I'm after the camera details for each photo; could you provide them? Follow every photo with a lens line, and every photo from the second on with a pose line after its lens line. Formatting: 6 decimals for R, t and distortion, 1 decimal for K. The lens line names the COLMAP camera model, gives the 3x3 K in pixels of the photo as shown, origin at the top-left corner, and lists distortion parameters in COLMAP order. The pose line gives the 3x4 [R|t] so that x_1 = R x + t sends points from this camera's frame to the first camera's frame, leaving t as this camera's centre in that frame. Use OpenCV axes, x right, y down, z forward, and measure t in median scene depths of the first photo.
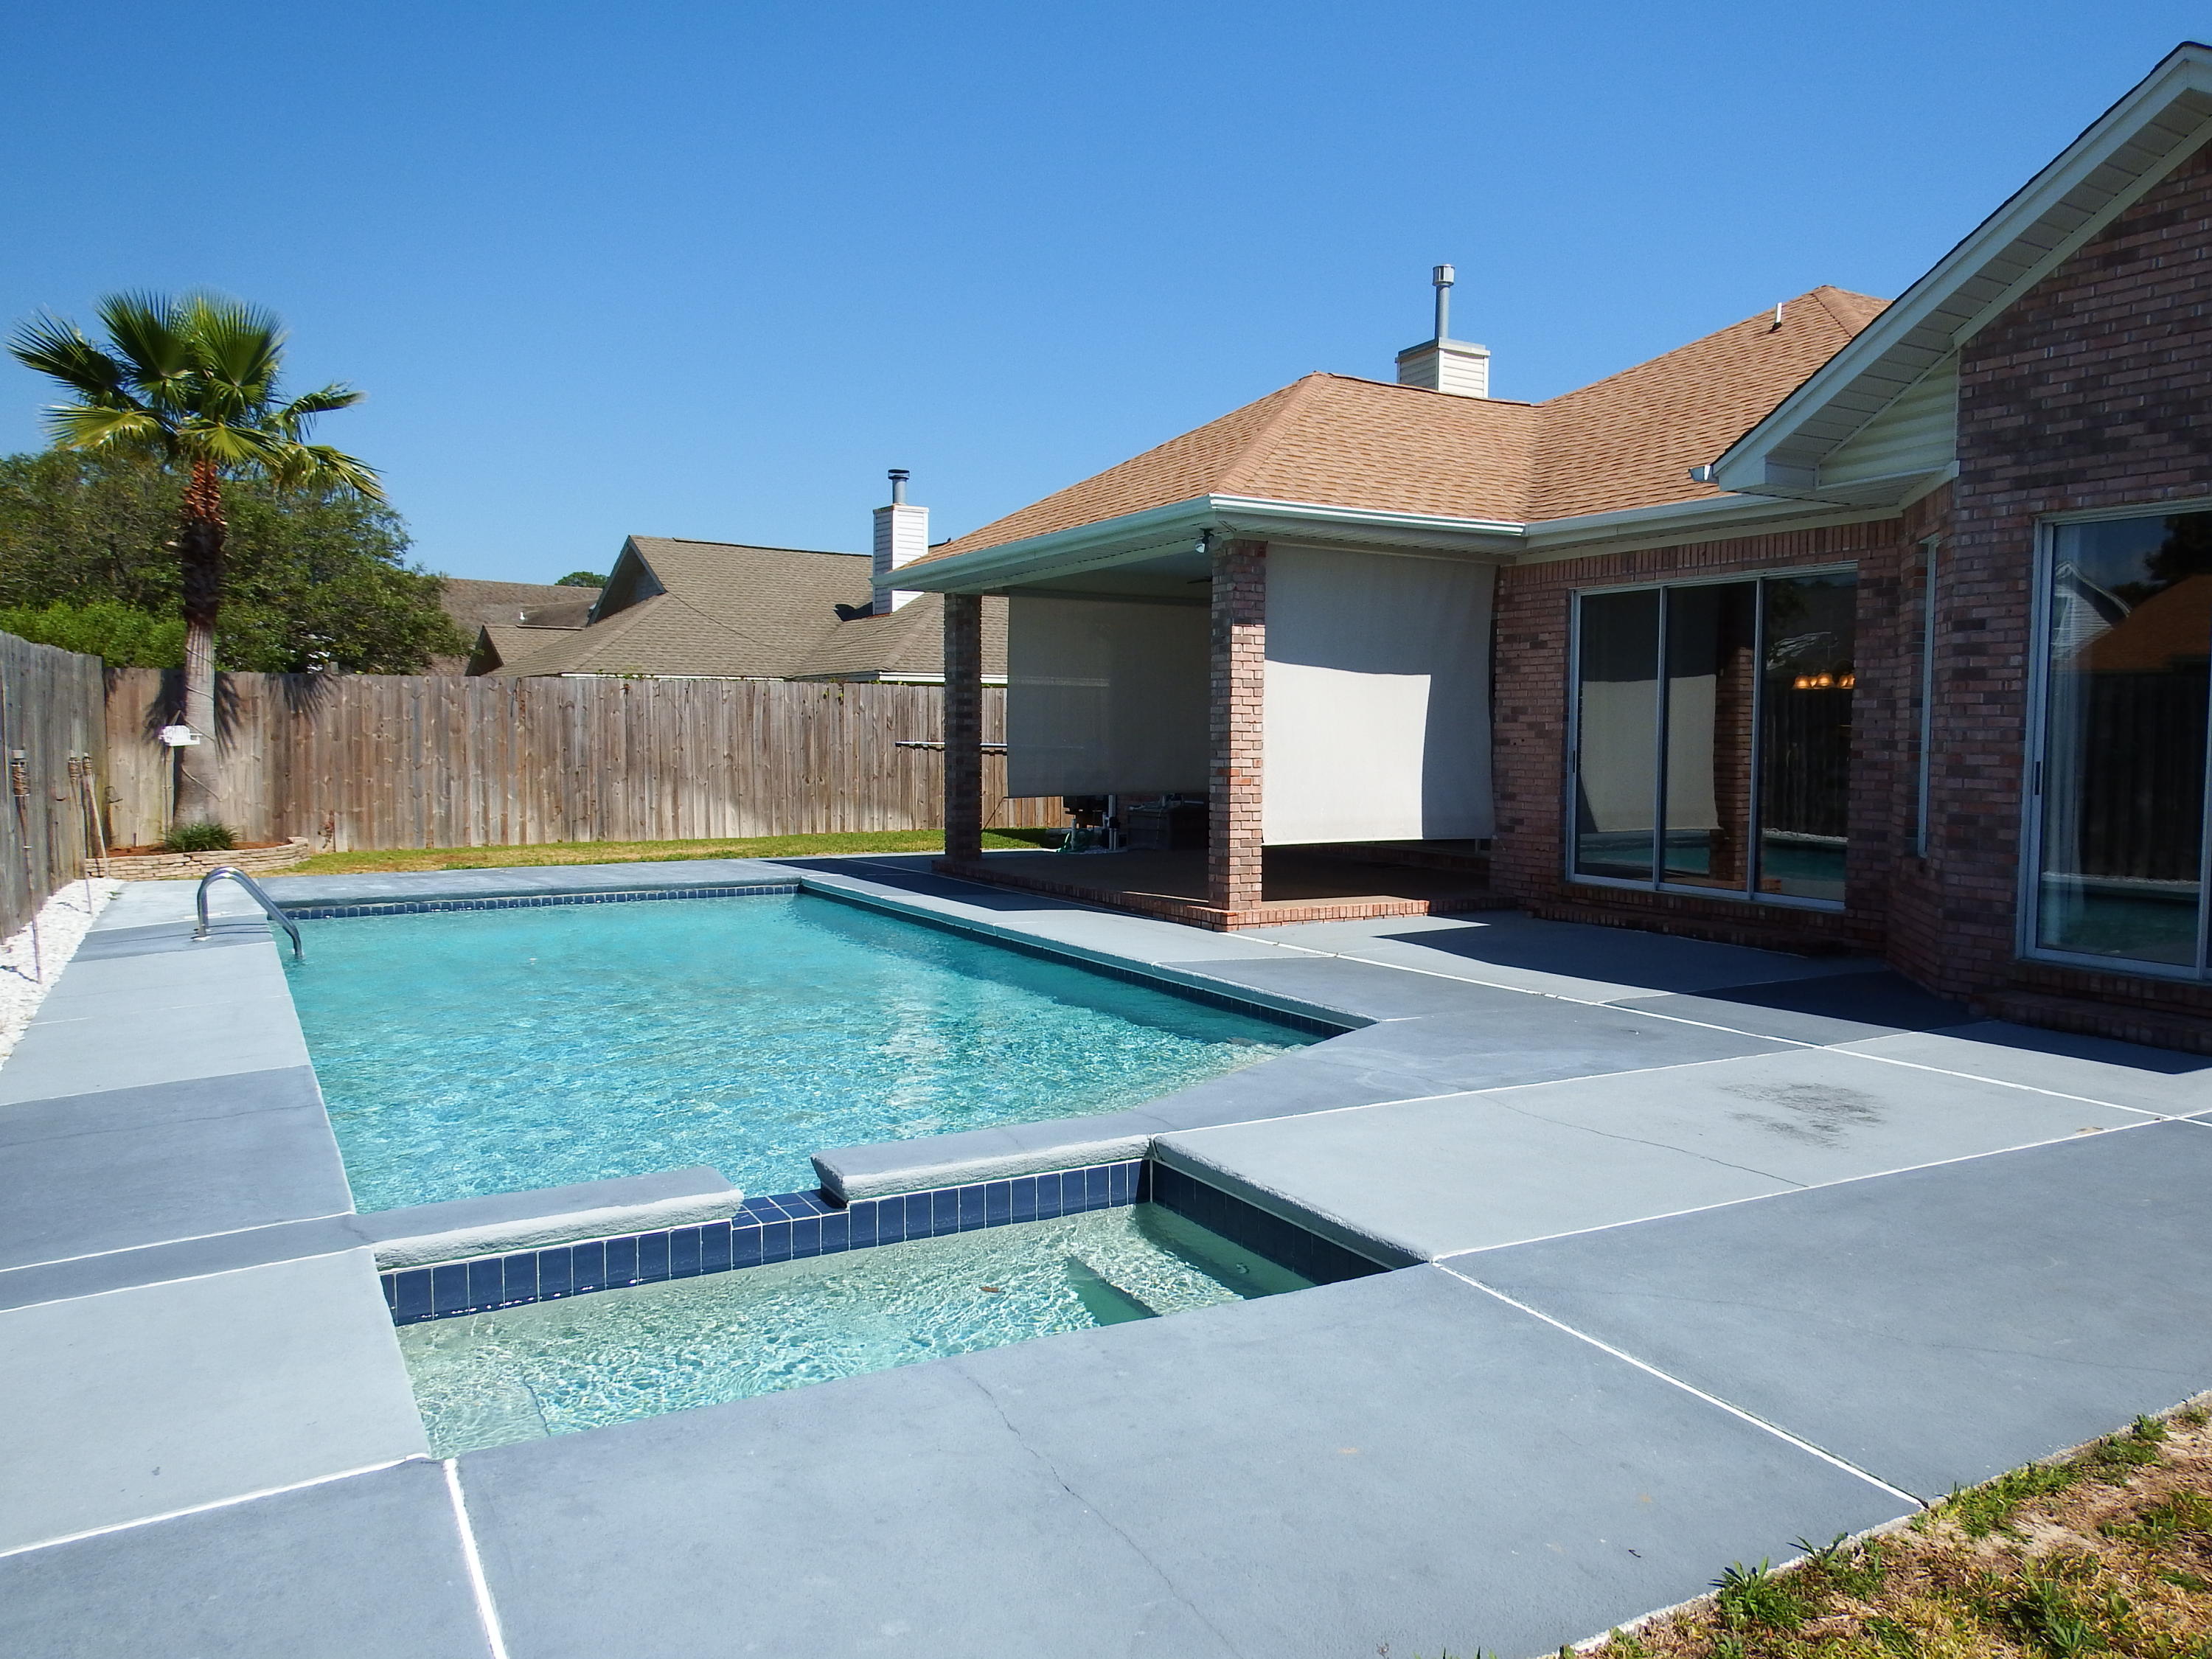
lens RADIAL K [[1593.2, 0, 1113.1], [0, 1593.2, 843.5], [0, 0, 1]] dist [0.000824, -0.007160]
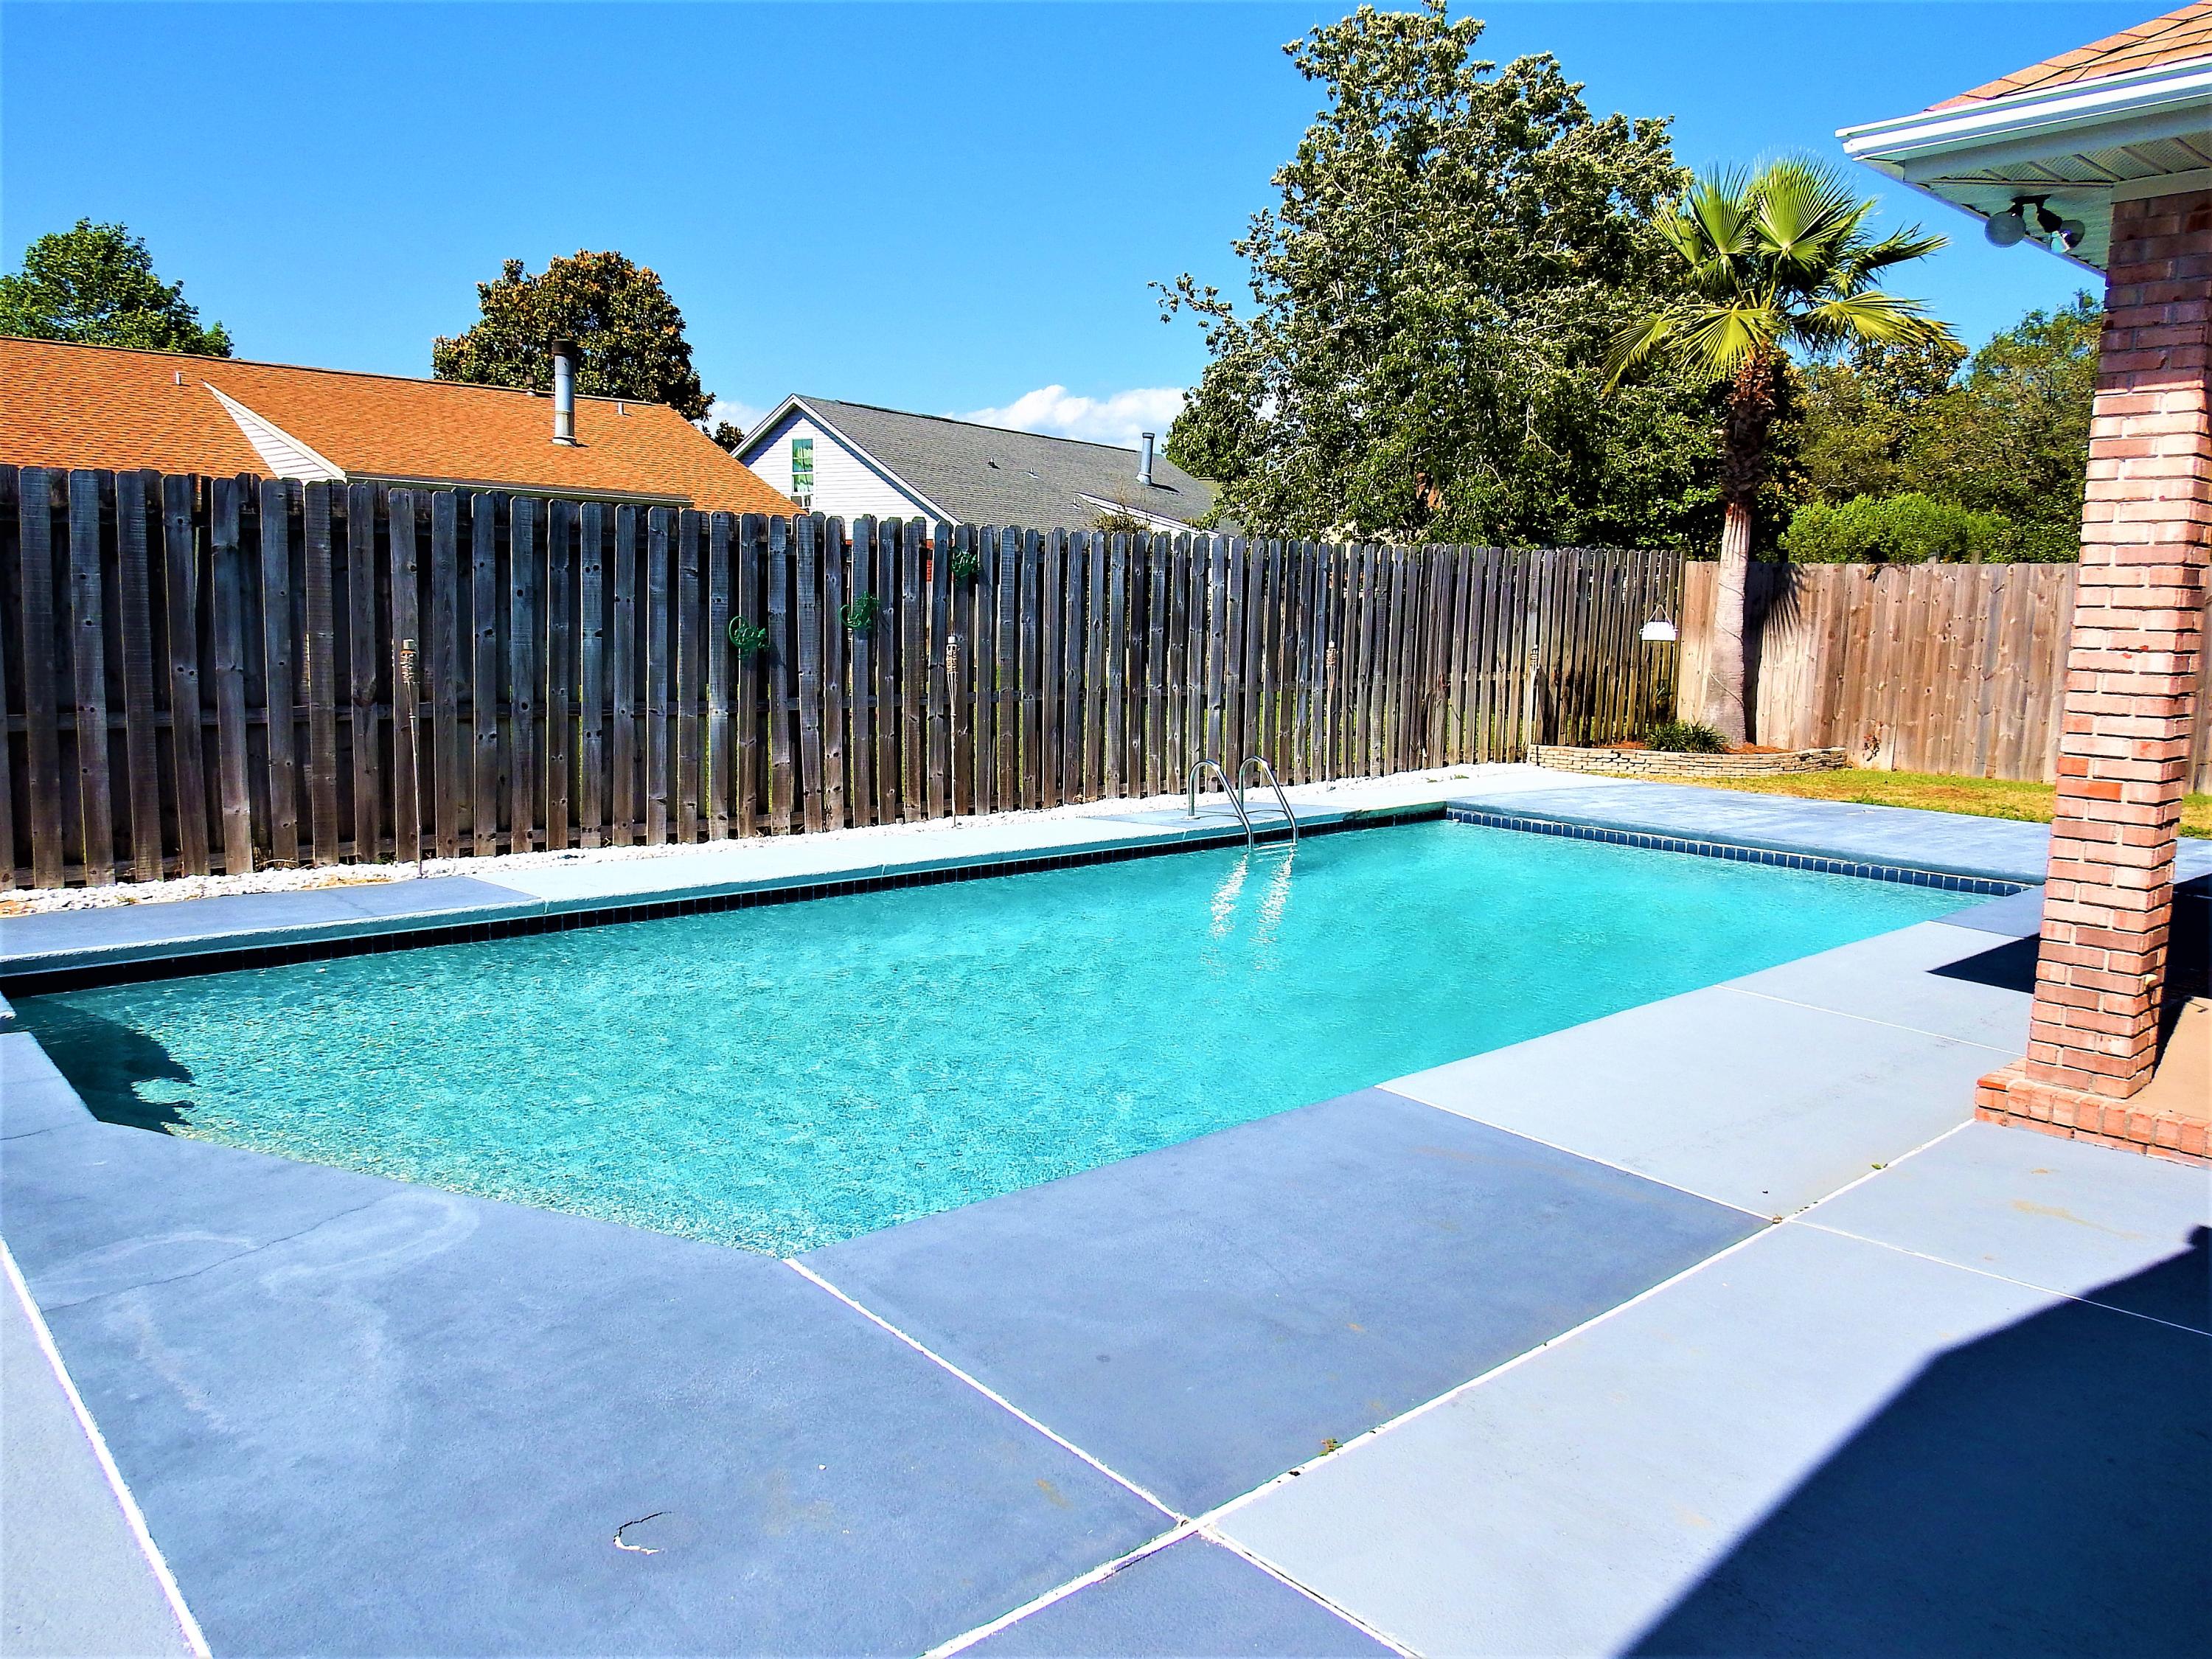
lens RADIAL K [[1593.2, 0, 1085.8], [0, 1593.2, 815.7], [0, 0, 1]] dist [0.000824, -0.007160]
pose [[0.229017, 0.134765, -0.964048, 0.248792], [-0.087963, 0.989183, 0.117382, -0.033801], [0.969440, 0.057918, 0.238395, 0.377427]]
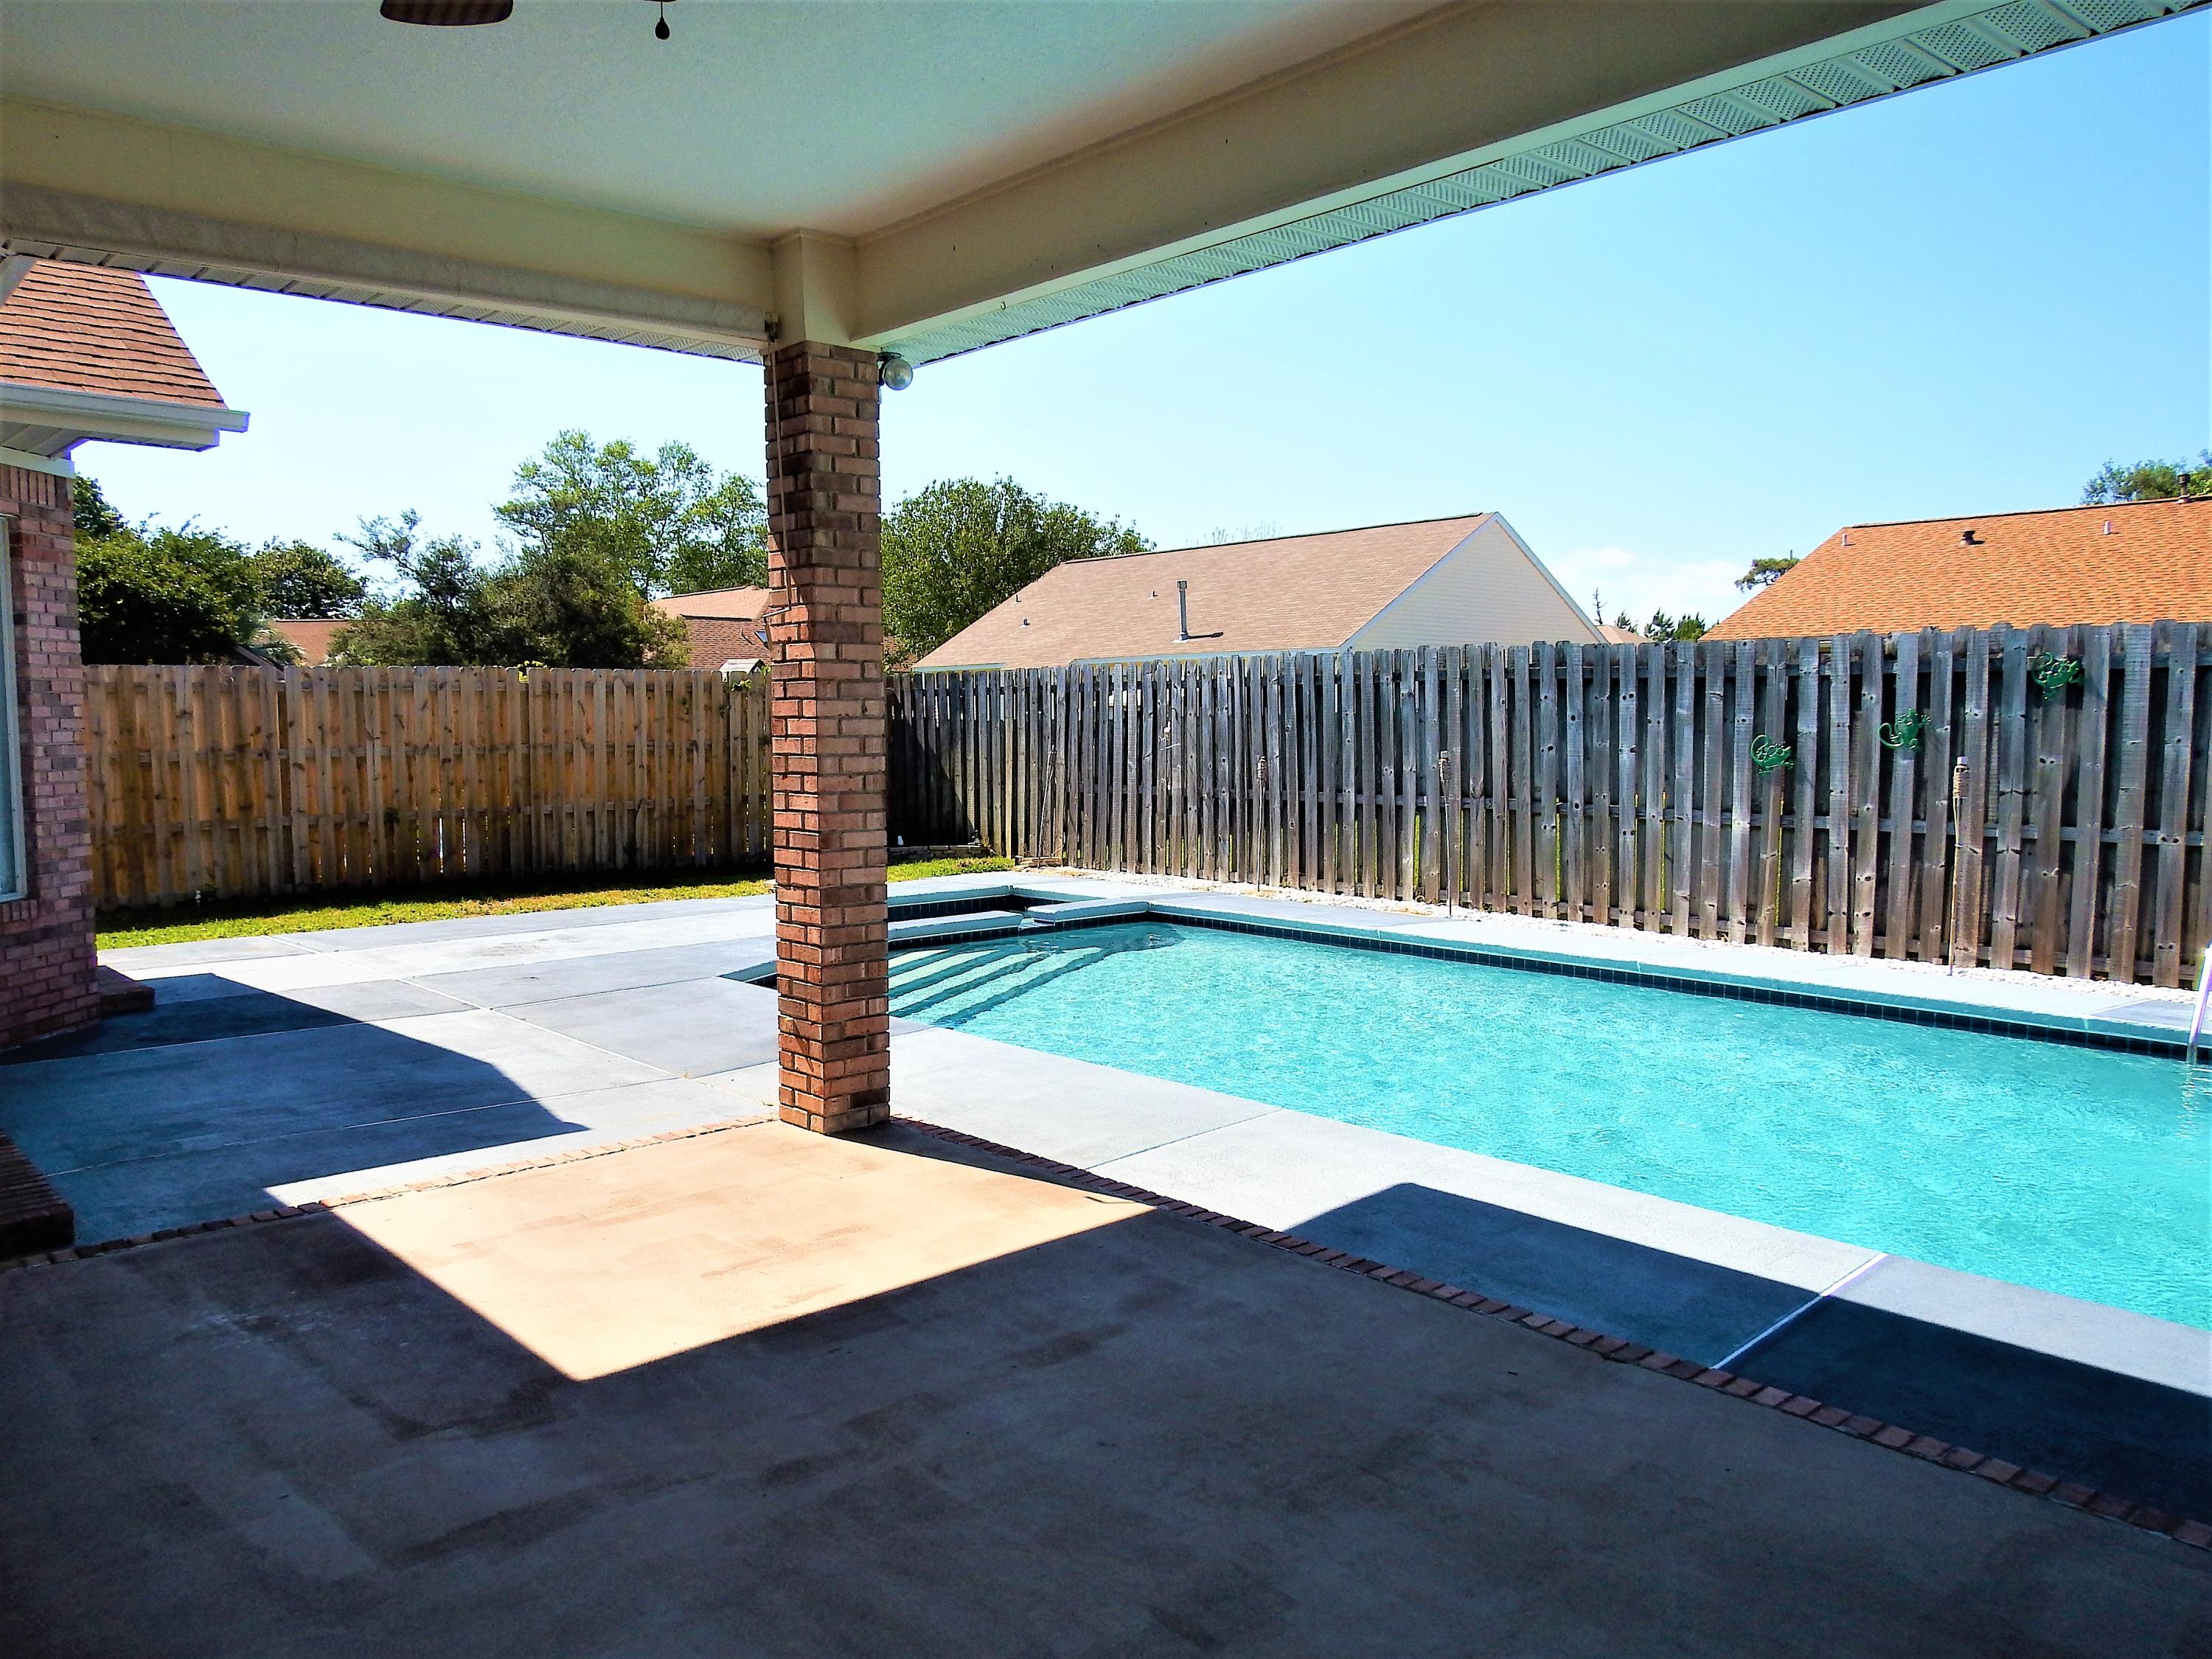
lens RADIAL K [[1593.2, 0, 1113.7], [0, 1593.2, 843.0], [0, 0, 1]] dist [0.000824, -0.007160]
pose [[-0.974259, 0.020925, -0.224458, 0.055214], [-0.011428, 0.989818, 0.141882, -0.066025], [0.225142, 0.140795, -0.964100, 0.877099]]
